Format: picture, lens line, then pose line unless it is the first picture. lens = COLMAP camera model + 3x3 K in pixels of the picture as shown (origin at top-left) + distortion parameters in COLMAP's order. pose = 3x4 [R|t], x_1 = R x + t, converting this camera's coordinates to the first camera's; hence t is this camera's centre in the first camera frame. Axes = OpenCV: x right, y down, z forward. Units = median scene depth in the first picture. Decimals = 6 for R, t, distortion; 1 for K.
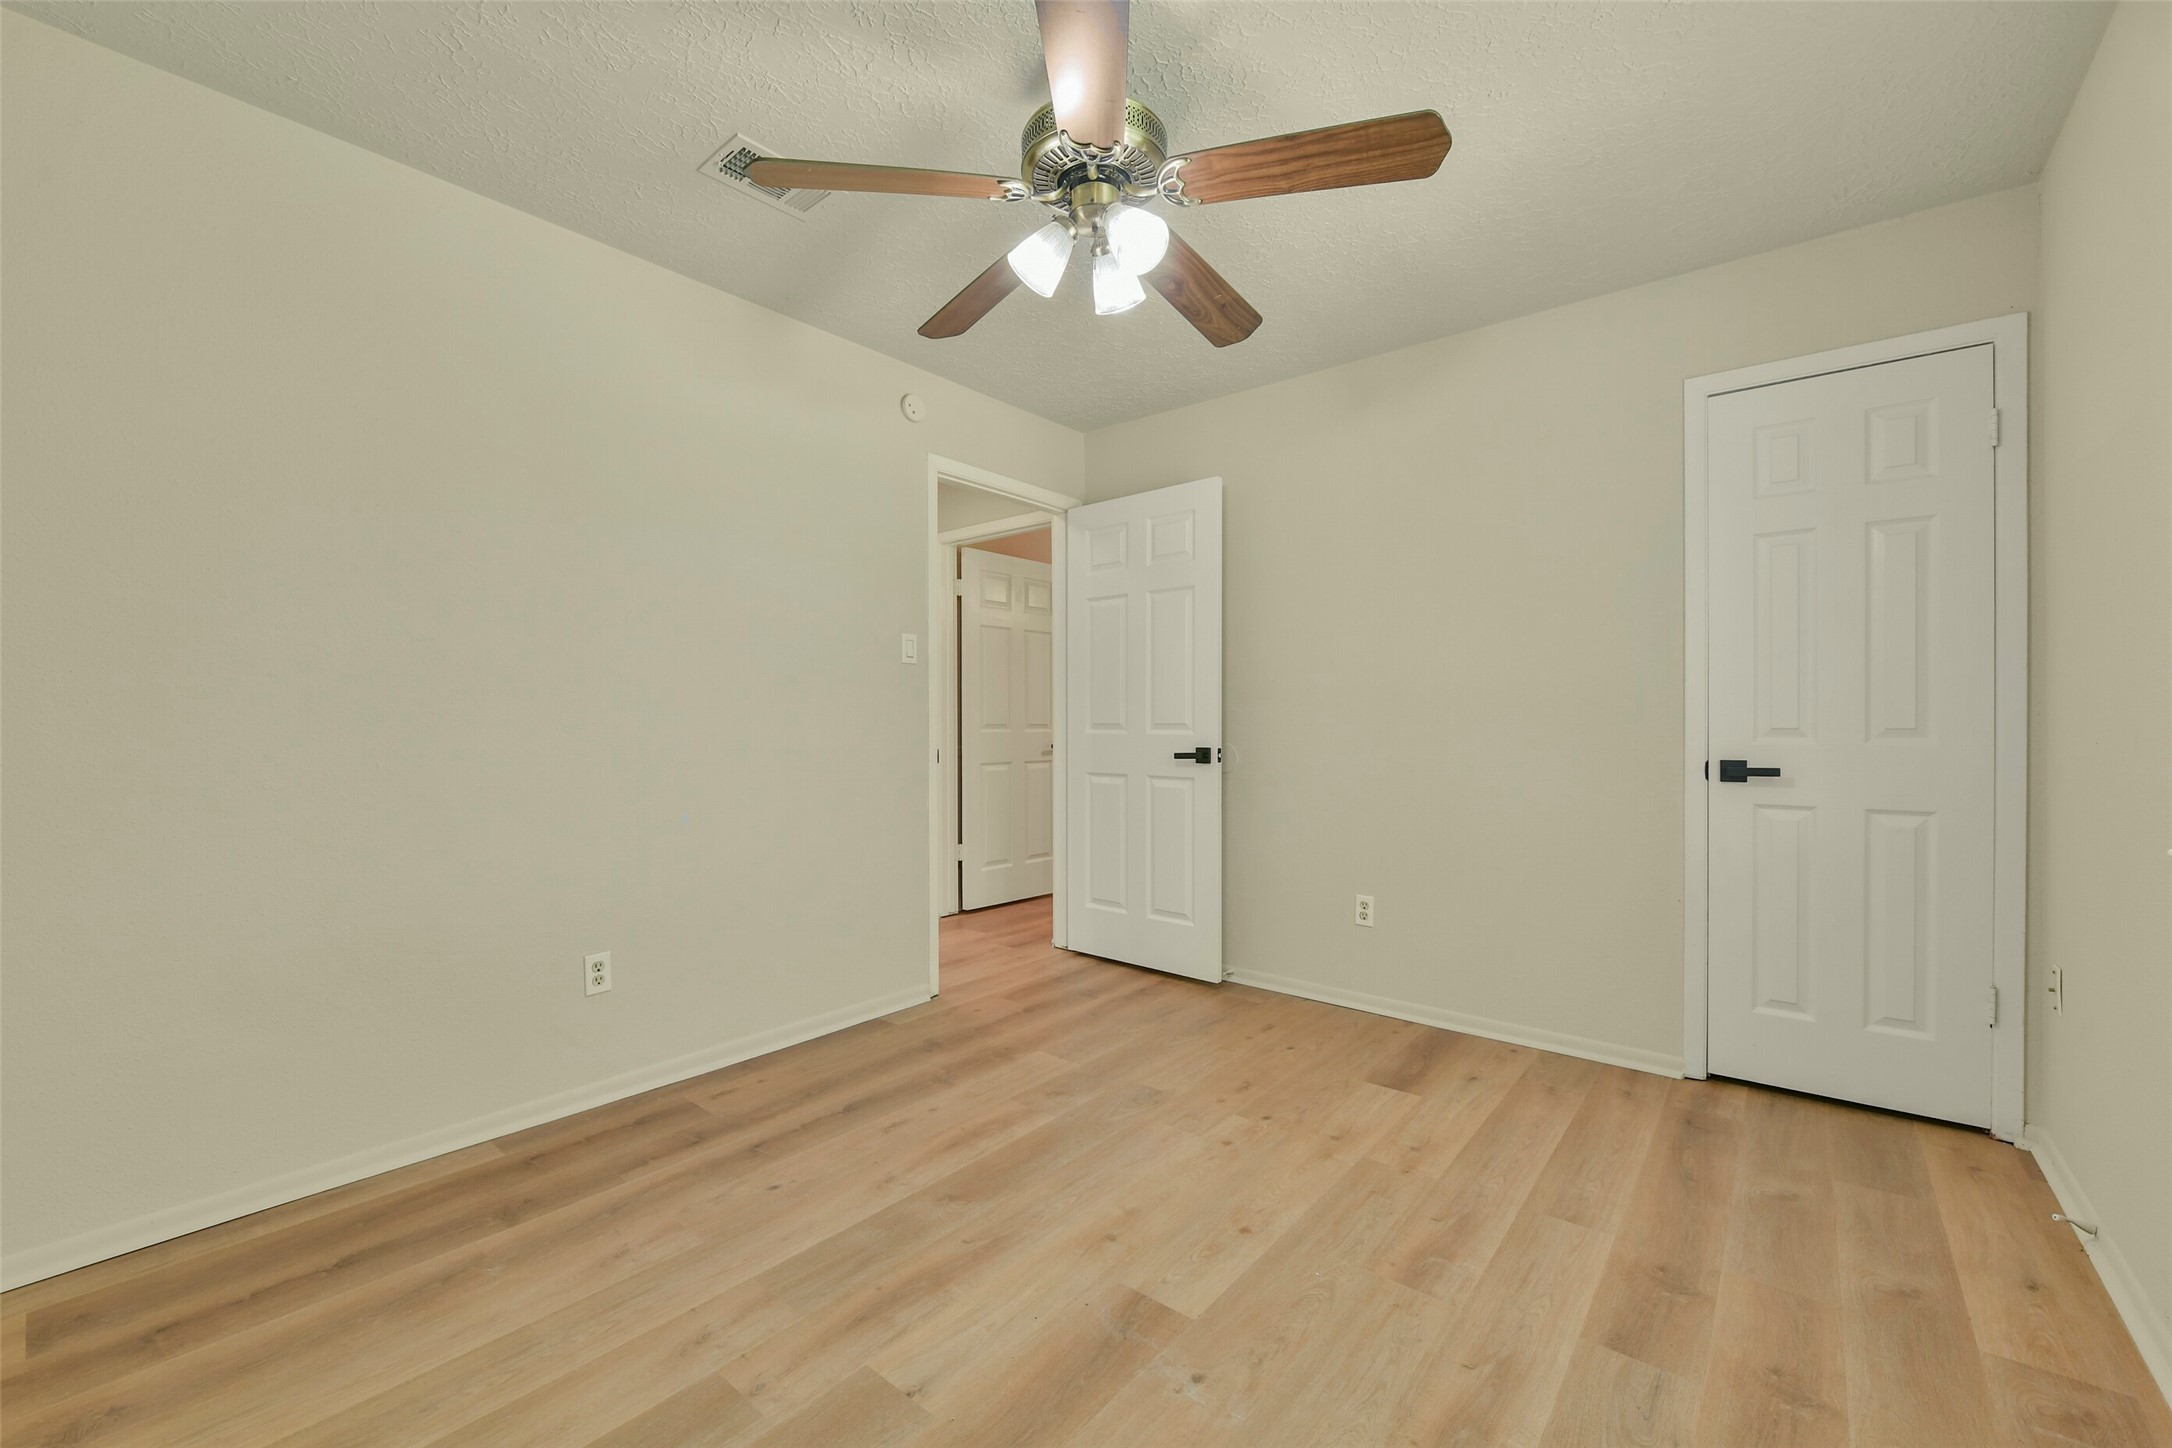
lens RADIAL K [[881.1, 0, 1063.6], [0, 881.1, 721.1], [0, 0, 1]] dist [-0.003016, -0.002171]
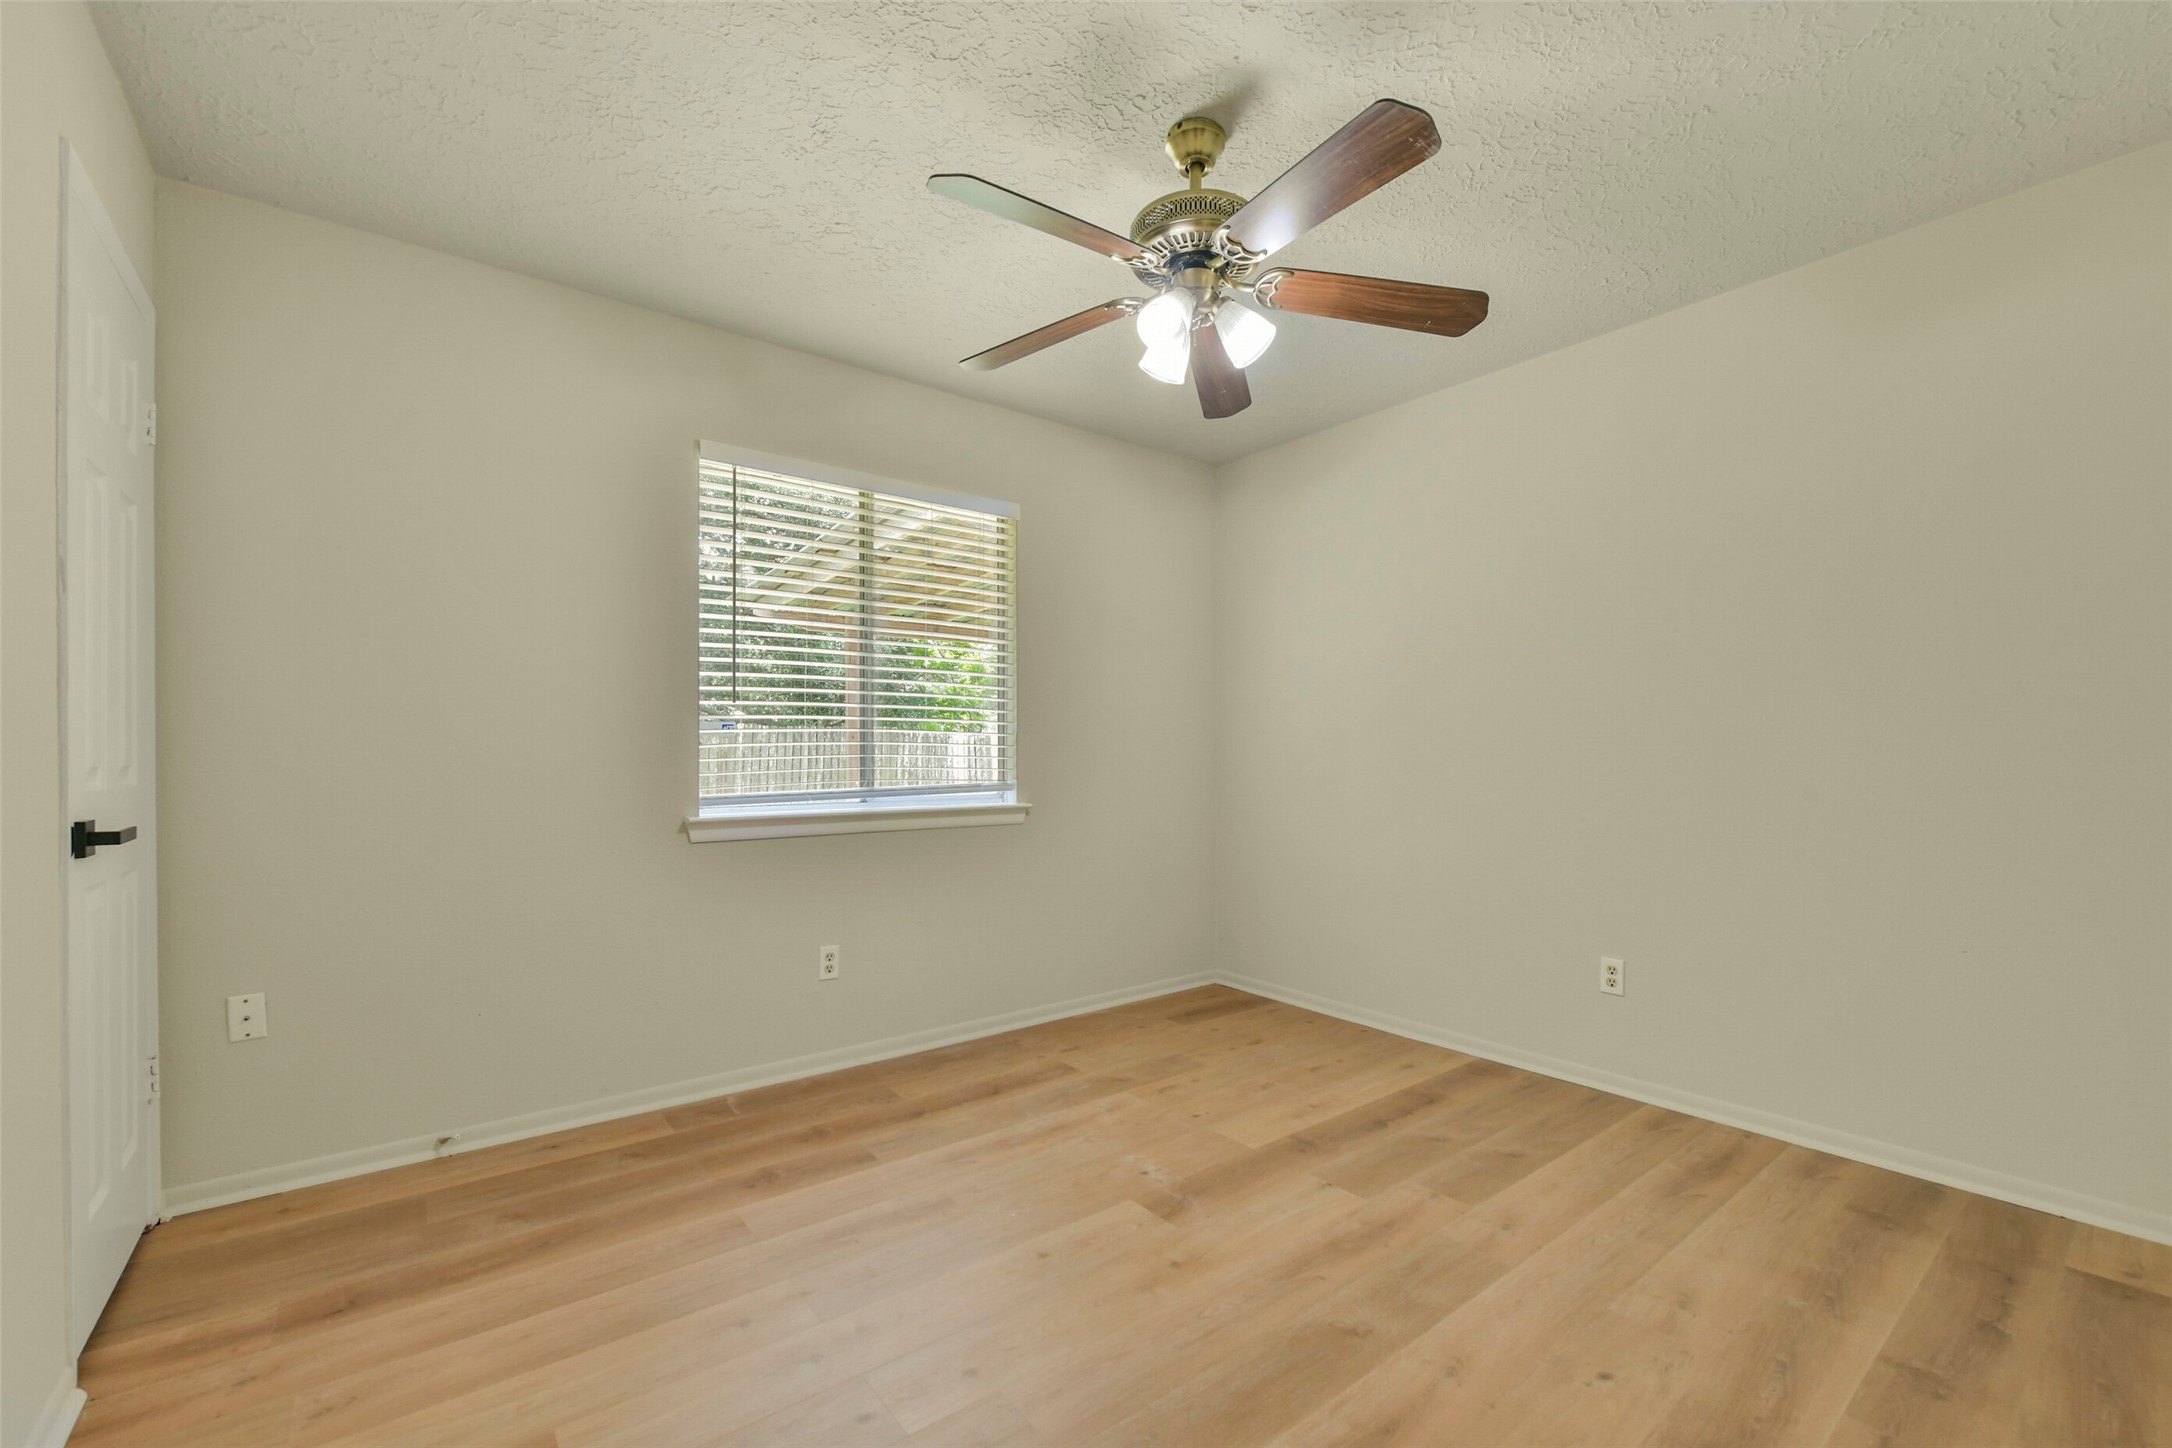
lens RADIAL K [[881.1, 0, 1078.7], [0, 881.1, 726.3], [0, 0, 1]] dist [-0.003016, -0.002171]
pose [[-0.978119, 0.007455, 0.207913, -0.055442], [0.000357, 0.999416, -0.034155, -0.002038], [-0.208046, -0.033334, -0.977551, 2.140916]]
